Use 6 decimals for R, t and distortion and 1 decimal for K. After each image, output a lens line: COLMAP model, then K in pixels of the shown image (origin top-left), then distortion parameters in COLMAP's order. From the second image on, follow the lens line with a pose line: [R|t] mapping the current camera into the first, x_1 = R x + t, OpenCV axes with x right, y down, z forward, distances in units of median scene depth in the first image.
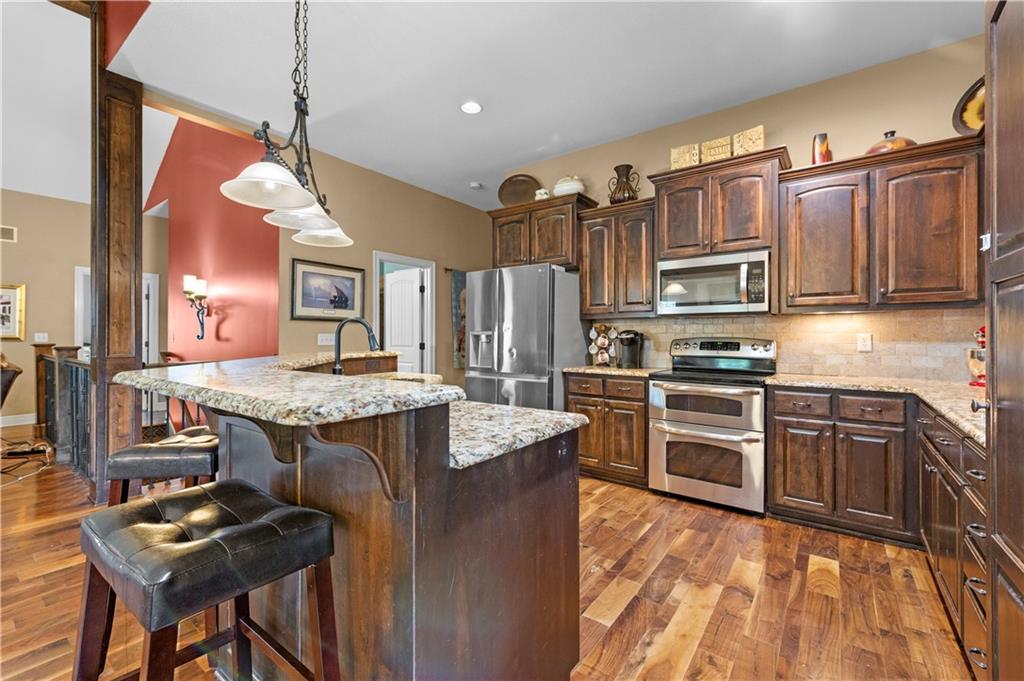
lens RADIAL K [[435.4, 0, 515.3], [0, 435.4, 344.4], [0, 0, 1]] dist [0.013643, -0.004917]
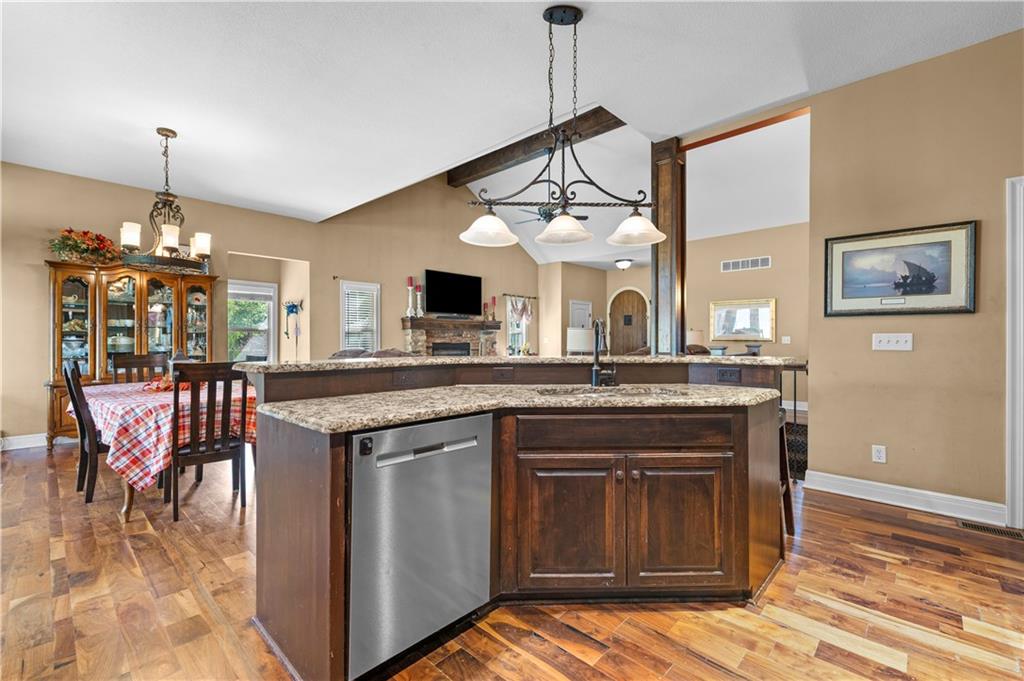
lens RADIAL K [[435.4, 0, 517.7], [0, 435.4, 338.0], [0, 0, 1]] dist [0.013643, -0.004917]
pose [[-0.115326, -0.009172, -0.993285, 0.460775], [-0.014595, 0.999865, -0.007538, -0.004420], [0.993220, 0.013627, -0.115445, 0.710647]]
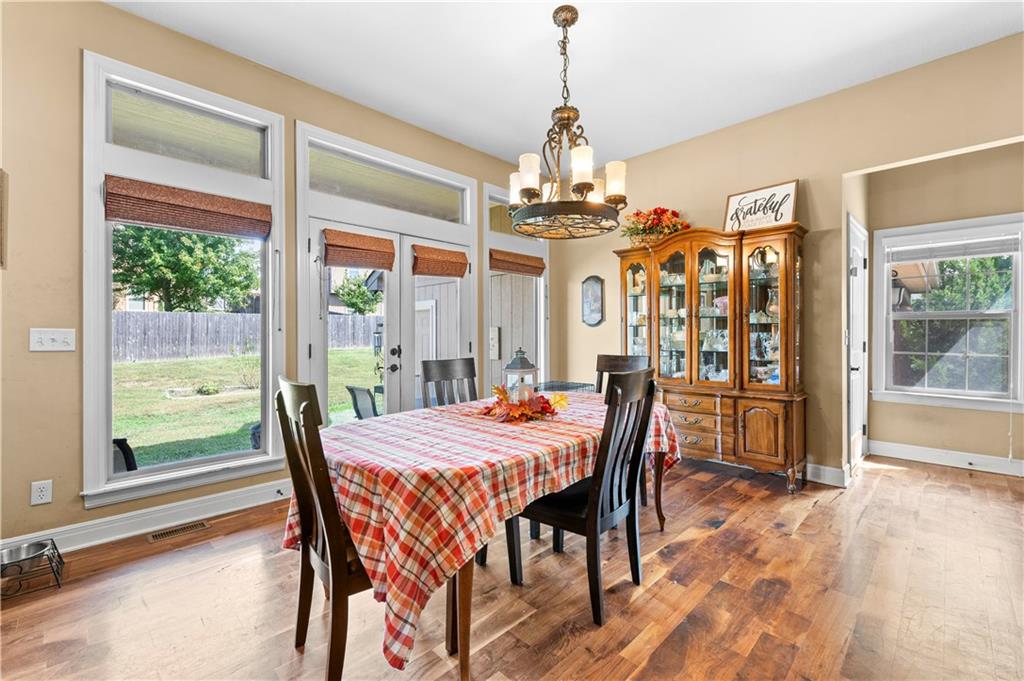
lens RADIAL K [[435.4, 0, 512.0], [0, 435.4, 336.9], [0, 0, 1]] dist [0.013643, -0.004917]
pose [[-0.988980, -0.000764, 0.148046, -0.682966], [0.002097, 0.999814, 0.019165, -0.007694], [-0.148033, 0.019265, -0.988795, 0.393625]]
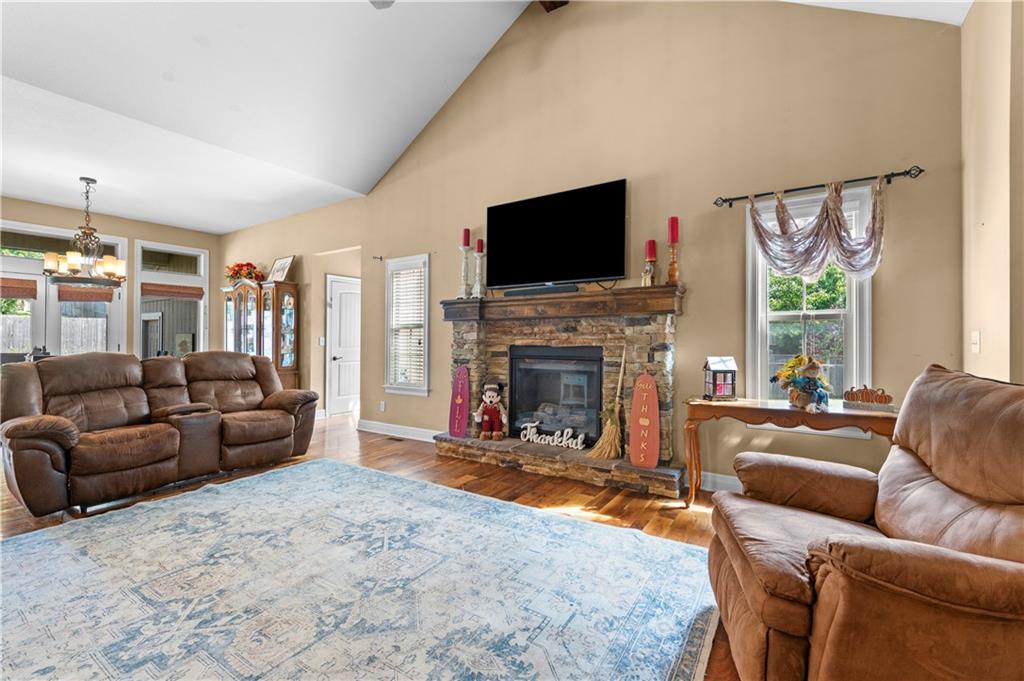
lens RADIAL K [[435.4, 0, 507.6], [0, 435.4, 336.2], [0, 0, 1]] dist [0.013643, -0.004917]
pose [[-0.998857, -0.002267, -0.047749, -2.145957], [-0.002710, 0.999954, 0.009221, -0.030139], [0.047726, 0.009340, -0.998817, 1.269791]]
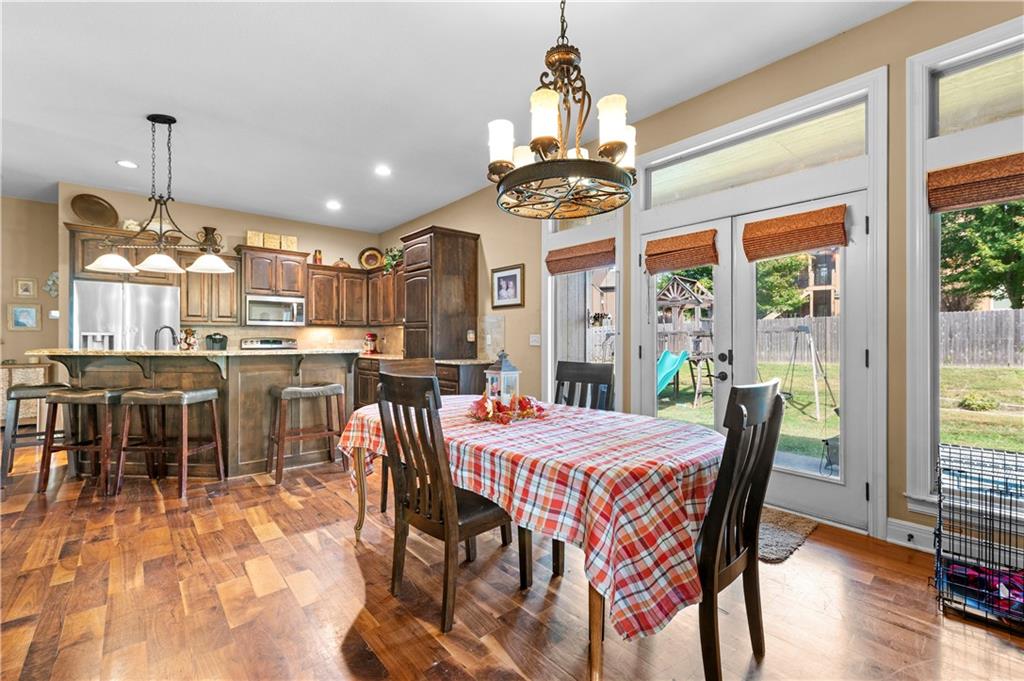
lens RADIAL K [[435.4, 0, 516.1], [0, 435.4, 335.0], [0, 0, 1]] dist [0.013643, -0.004917]
pose [[0.213992, 0.004837, 0.976823, -1.304202], [0.014583, 0.999860, -0.008145, 0.004214], [-0.976727, 0.015988, 0.213891, -0.499735]]
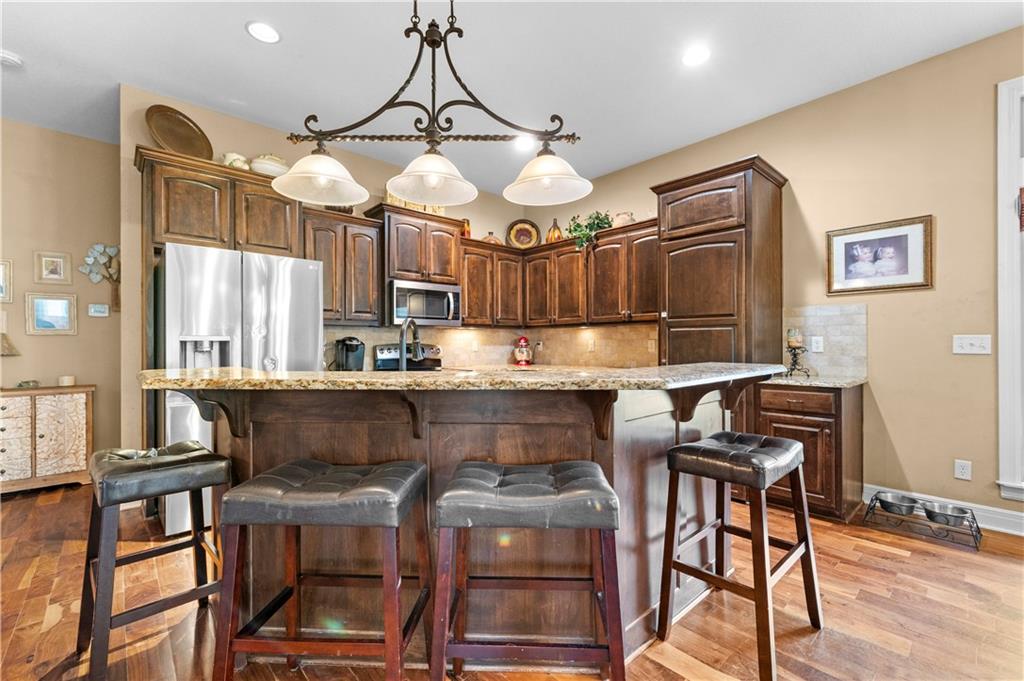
lens RADIAL K [[435.4, 0, 516.7], [0, 435.4, 339.8], [0, 0, 1]] dist [0.013643, -0.004917]
pose [[0.190576, 0.003805, 0.981665, -0.844488], [0.020553, 0.999758, -0.007865, -0.011788], [-0.981457, 0.021675, 0.190452, 0.501264]]
